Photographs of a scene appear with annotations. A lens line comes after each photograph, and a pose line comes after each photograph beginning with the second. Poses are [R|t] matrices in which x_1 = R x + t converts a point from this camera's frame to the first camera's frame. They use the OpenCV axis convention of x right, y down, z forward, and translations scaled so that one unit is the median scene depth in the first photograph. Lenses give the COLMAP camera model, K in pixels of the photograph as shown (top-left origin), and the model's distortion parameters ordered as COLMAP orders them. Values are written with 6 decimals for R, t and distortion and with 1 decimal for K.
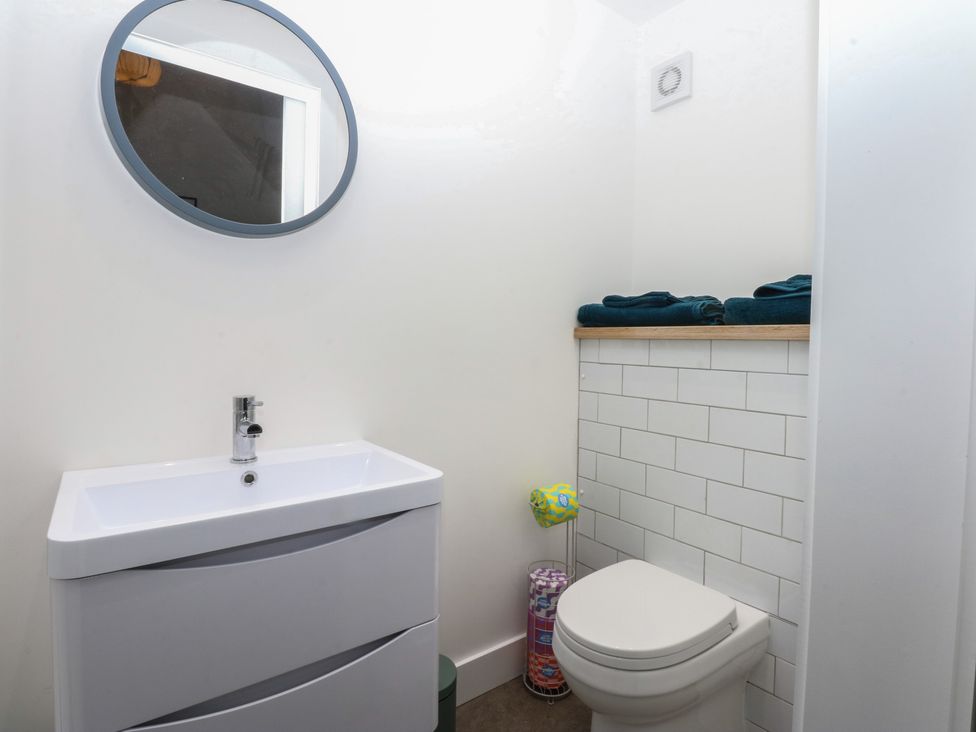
lens RADIAL K [[516.0, 0, 488.0], [0, 516.0, 358.6], [0, 0, 1]] dist [-0.002402, -0.000199]
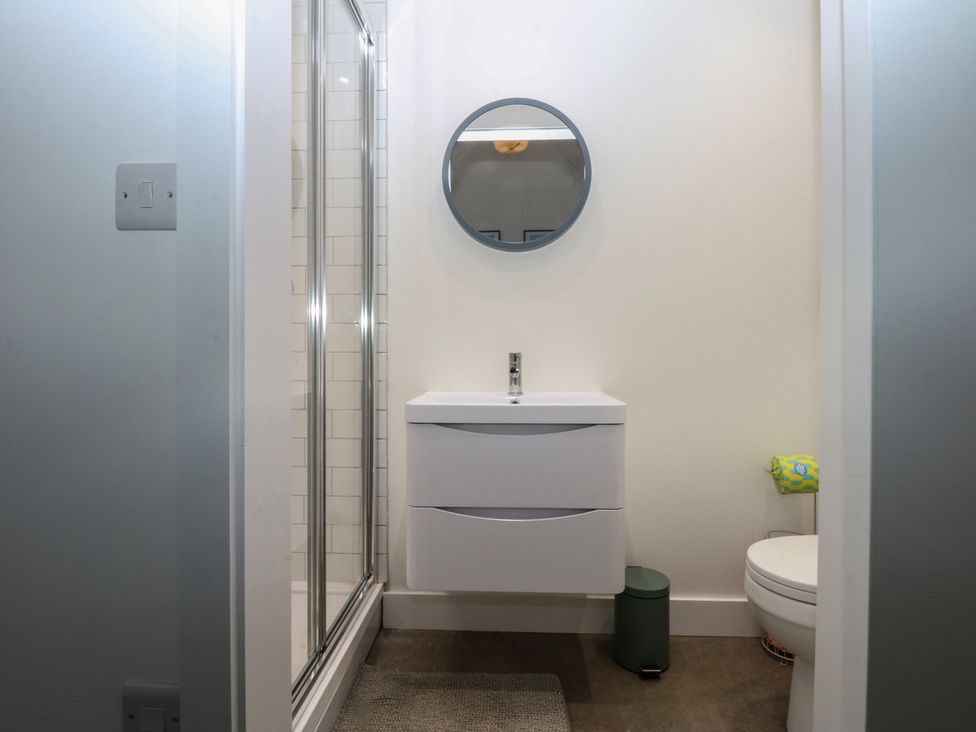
lens RADIAL K [[516.0, 0, 488.0], [0, 516.0, 358.6], [0, 0, 1]] dist [-0.002402, -0.000199]
pose [[0.777316, -0.001833, -0.629108, 0.310279], [-0.011538, 0.999786, -0.017170, 0.082438], [0.629005, 0.020606, 0.777128, -0.183674]]
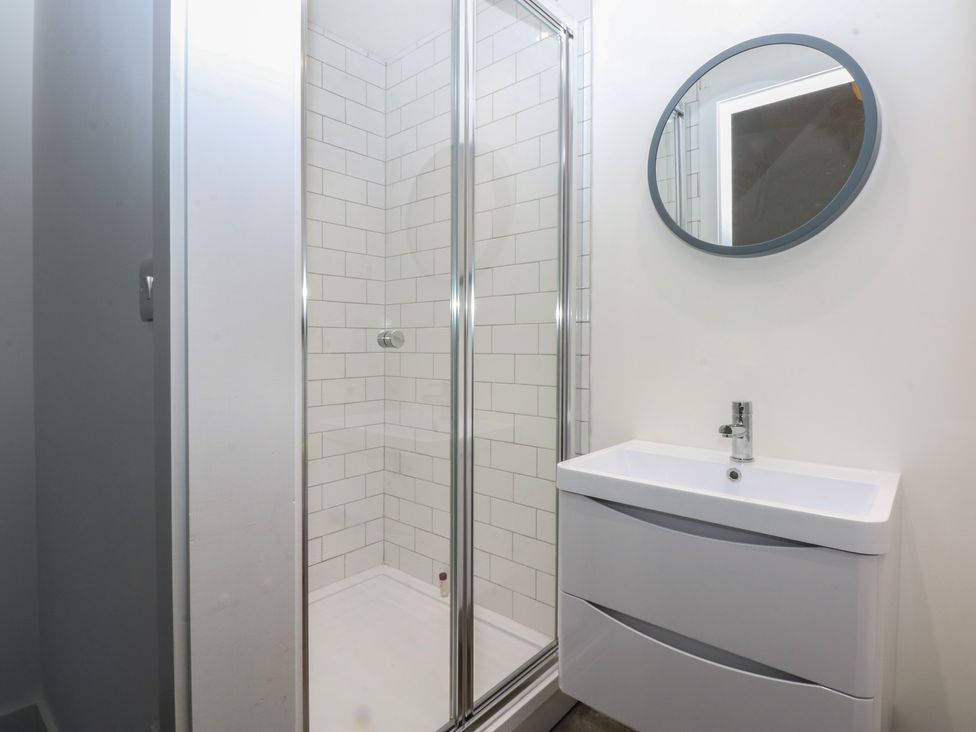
lens RADIAL K [[516.0, 0, 488.0], [0, 516.0, 358.6], [0, 0, 1]] dist [-0.002402, -0.000199]
pose [[0.236304, 0.007911, -0.971647, 0.331391], [-0.037447, 0.999298, -0.000971, 0.001207], [0.970957, 0.036615, 0.236434, 0.140067]]
